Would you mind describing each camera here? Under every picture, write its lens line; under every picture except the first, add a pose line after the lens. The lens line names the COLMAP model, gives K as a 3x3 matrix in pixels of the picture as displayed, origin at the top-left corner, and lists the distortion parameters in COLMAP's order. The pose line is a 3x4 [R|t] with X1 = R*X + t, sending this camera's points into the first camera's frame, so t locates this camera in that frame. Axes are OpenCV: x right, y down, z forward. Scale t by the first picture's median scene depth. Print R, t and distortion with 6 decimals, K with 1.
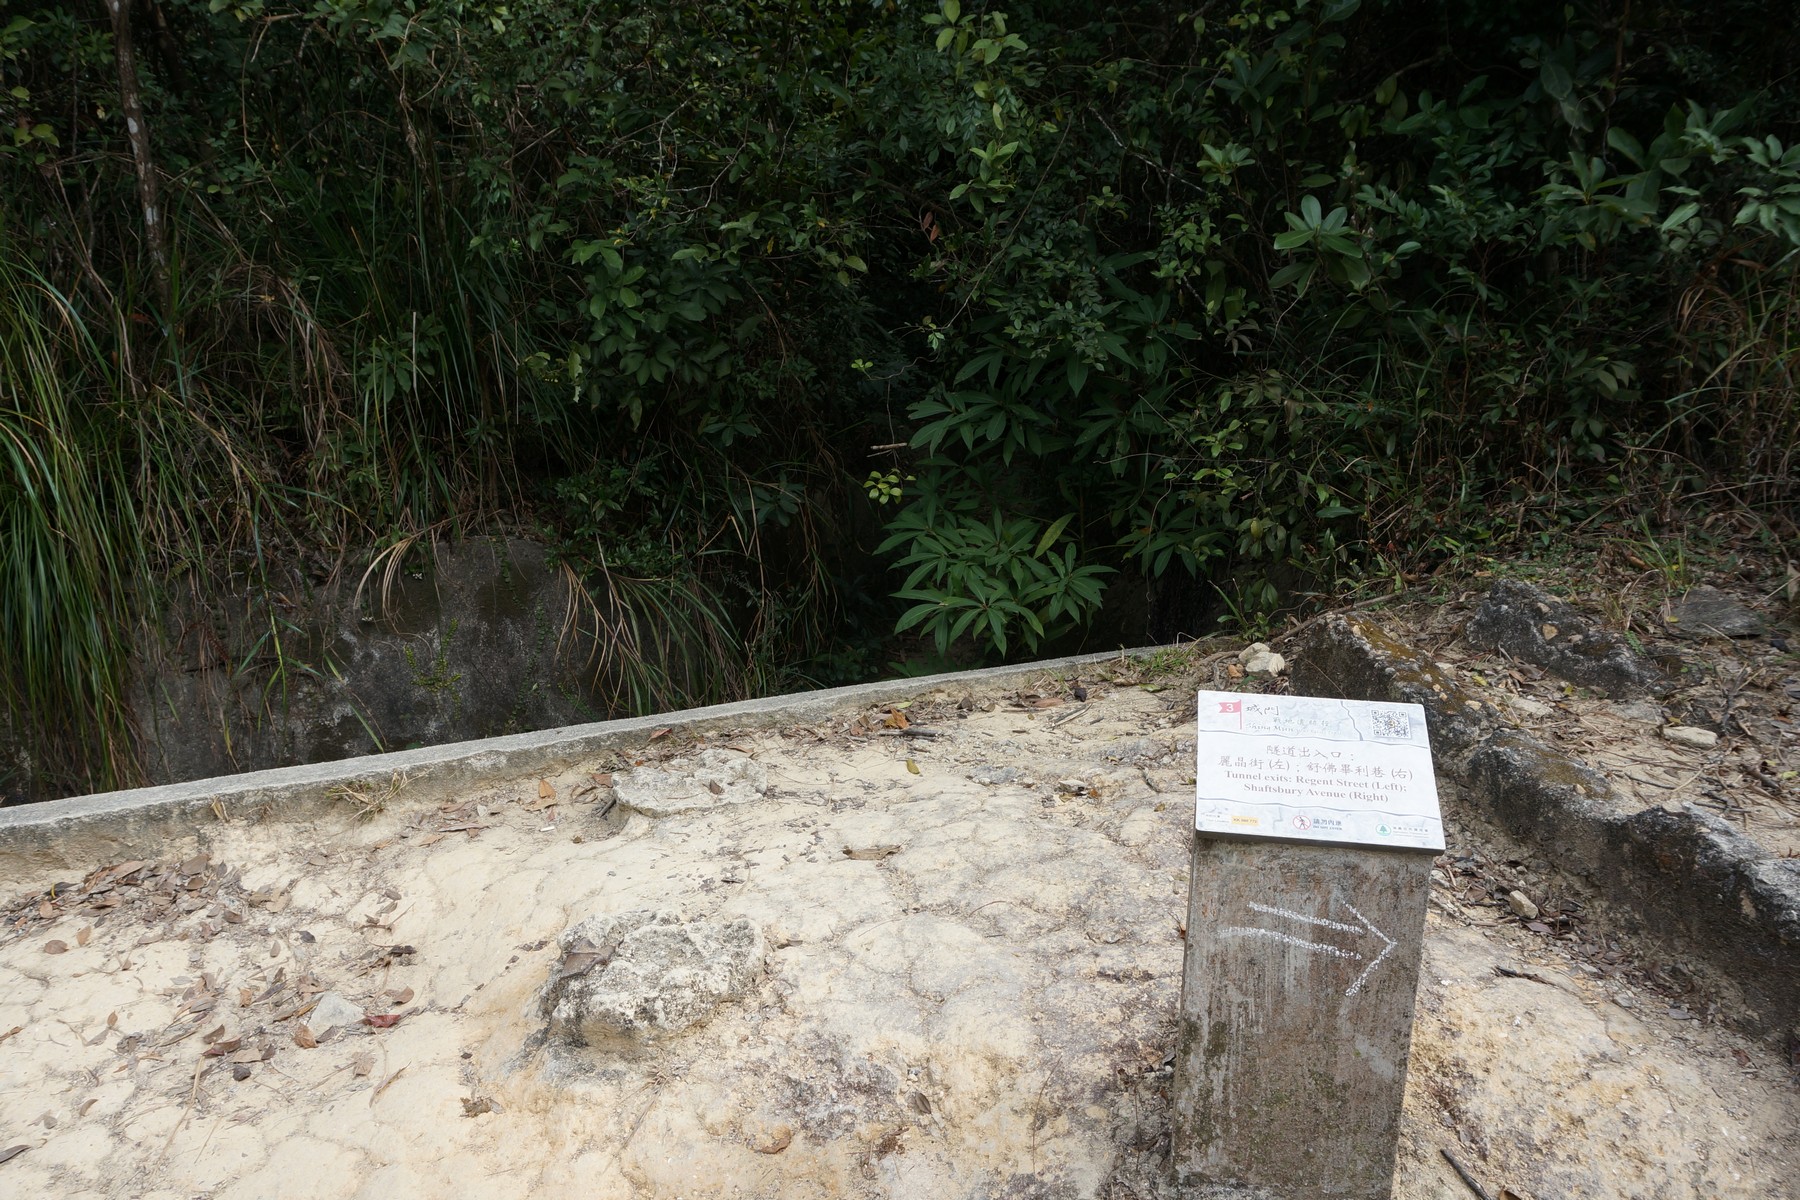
lens RADIAL K [[1172.5, 0, 898.6], [0, 1172.5, 575.8], [0, 0, 1]] dist [-0.068222, 0.032248]
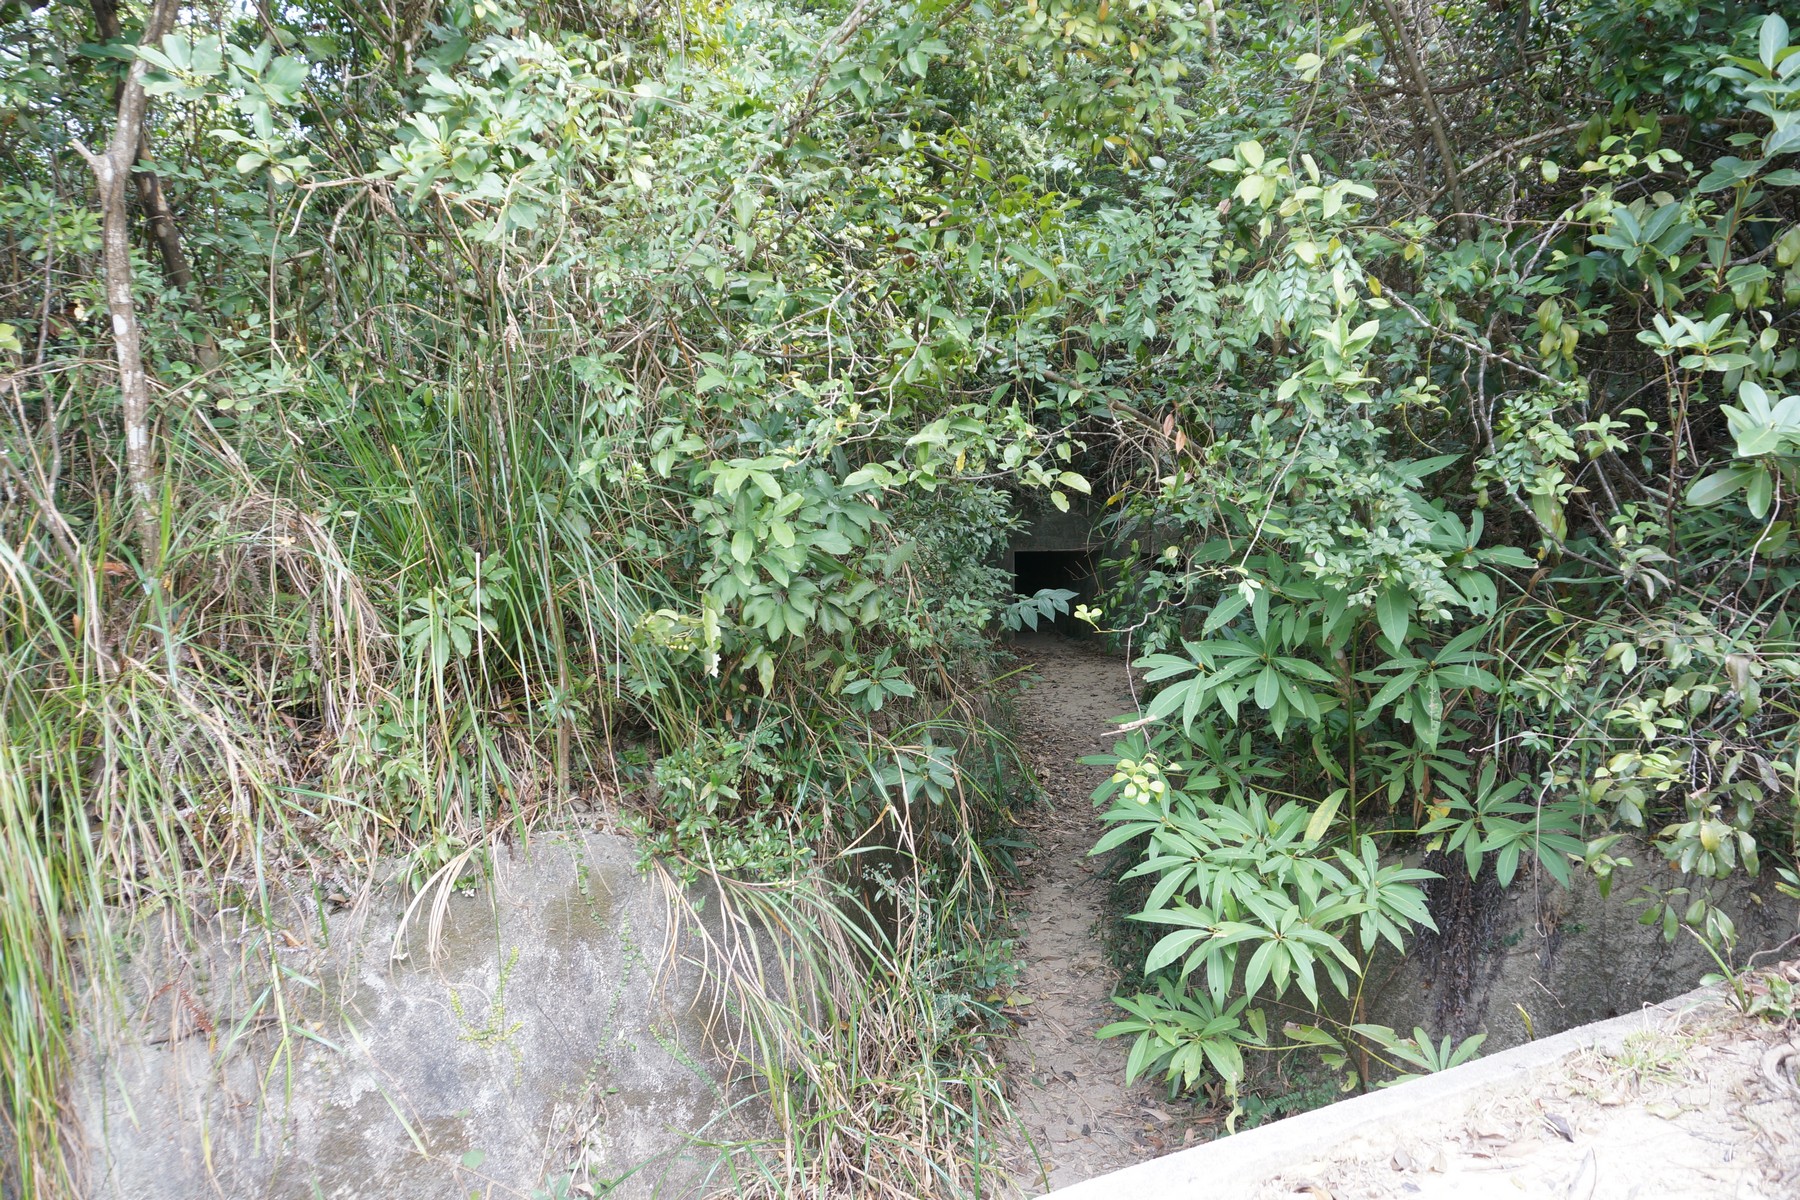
lens RADIAL K [[1172.5, 0, 898.6], [0, 1172.5, 575.8], [0, 0, 1]] dist [-0.068222, 0.032248]
pose [[0.999199, -0.029938, 0.026535, -0.162220], [0.033678, 0.987489, -0.154051, -0.086064], [-0.021591, 0.154821, 0.987707, 0.237497]]
